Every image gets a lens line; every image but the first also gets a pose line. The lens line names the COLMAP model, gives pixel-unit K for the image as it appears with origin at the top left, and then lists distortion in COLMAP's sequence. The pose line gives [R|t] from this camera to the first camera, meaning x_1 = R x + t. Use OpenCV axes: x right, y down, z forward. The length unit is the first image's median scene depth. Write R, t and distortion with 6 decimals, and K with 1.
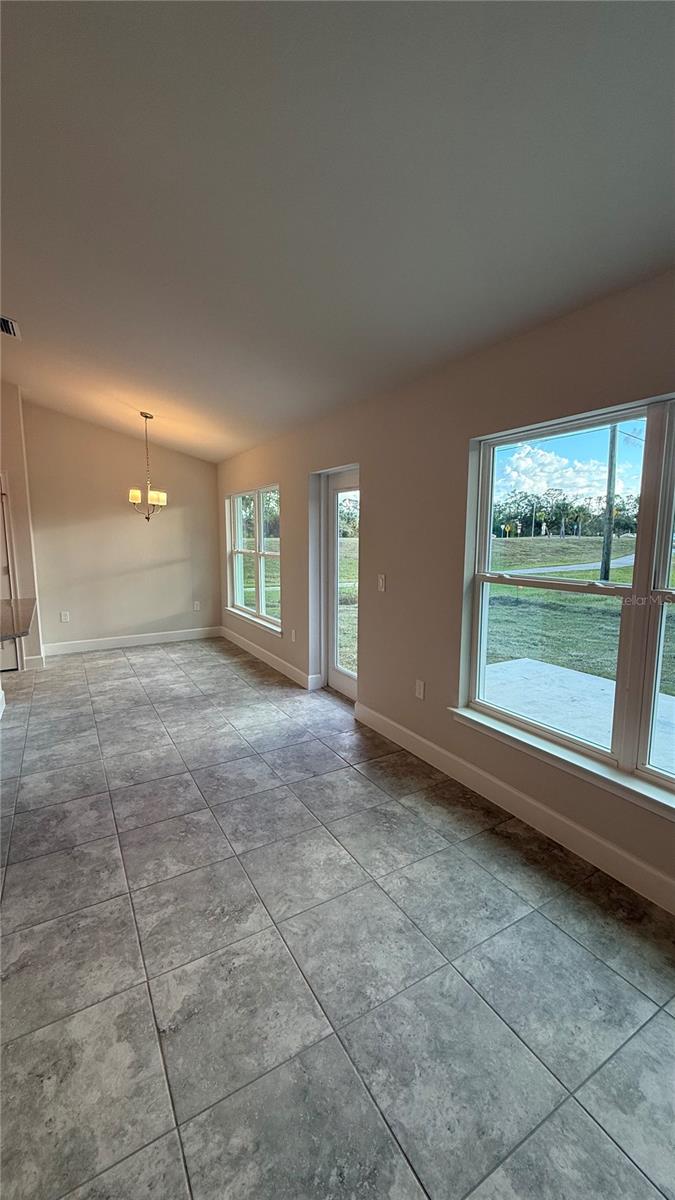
lens RADIAL K [[475.6, 0, 337.5], [0, 475.6, 600.0], [0, 0, 1]] dist [-0.000001, -0.000083]
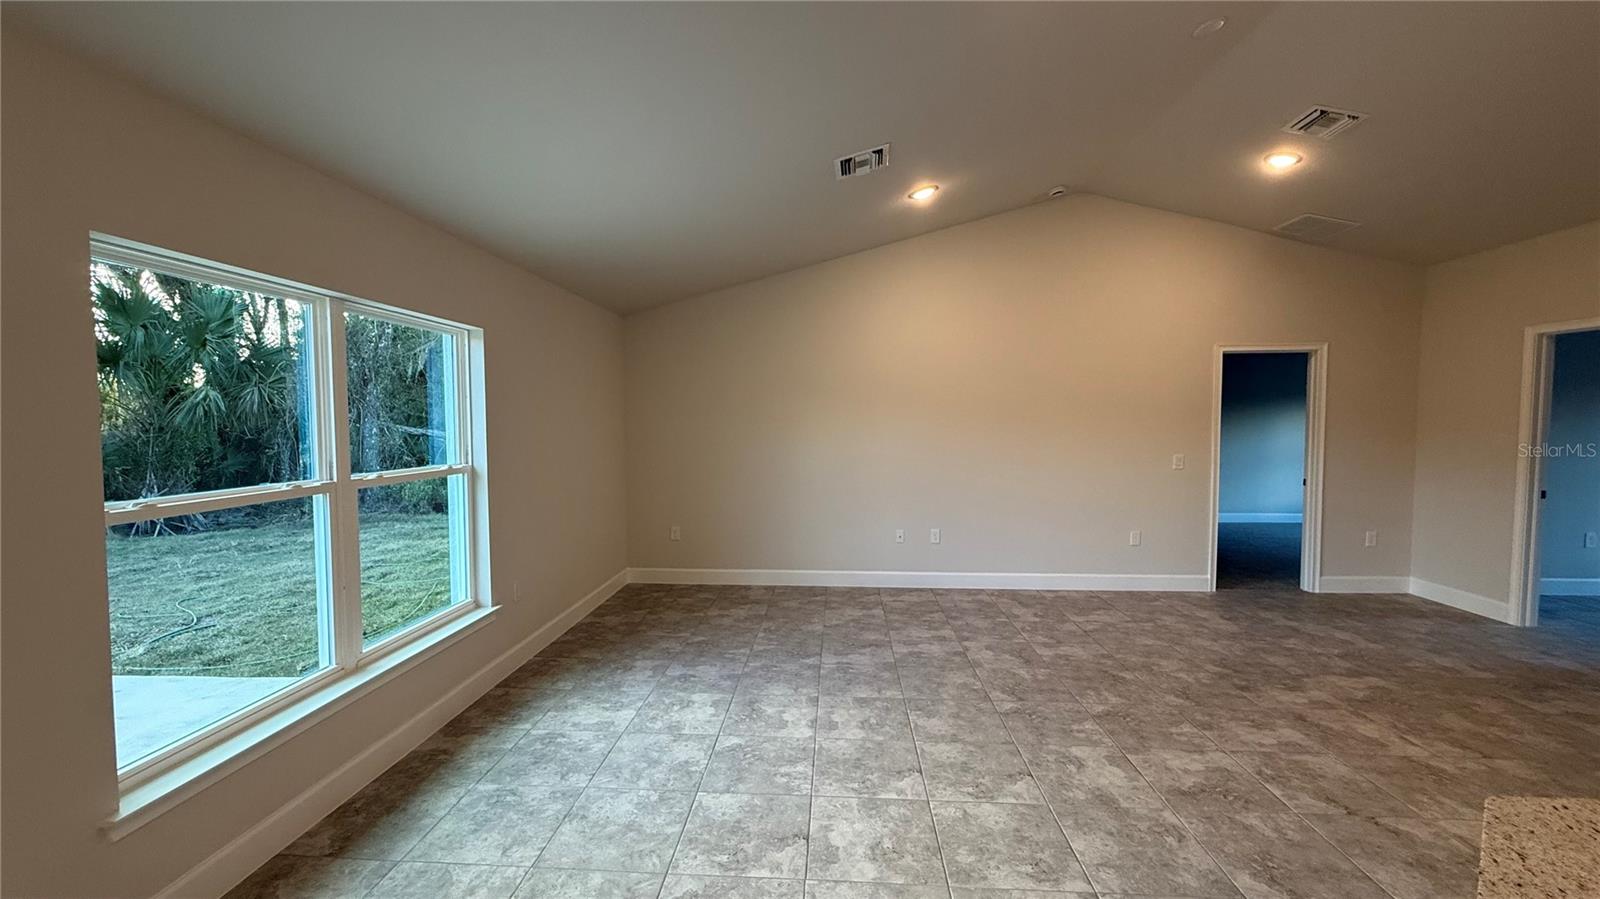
lens RADIAL K [[634.2, 0, 800.0], [0, 634.2, 449.5], [0, 0, 1]] dist [-0.000001, -0.000083]
pose [[-0.830467, -0.023774, 0.556560, -1.188981], [0.081031, 0.983307, 0.162913, -0.300941], [-0.551142, 0.180392, -0.814678, 2.075747]]
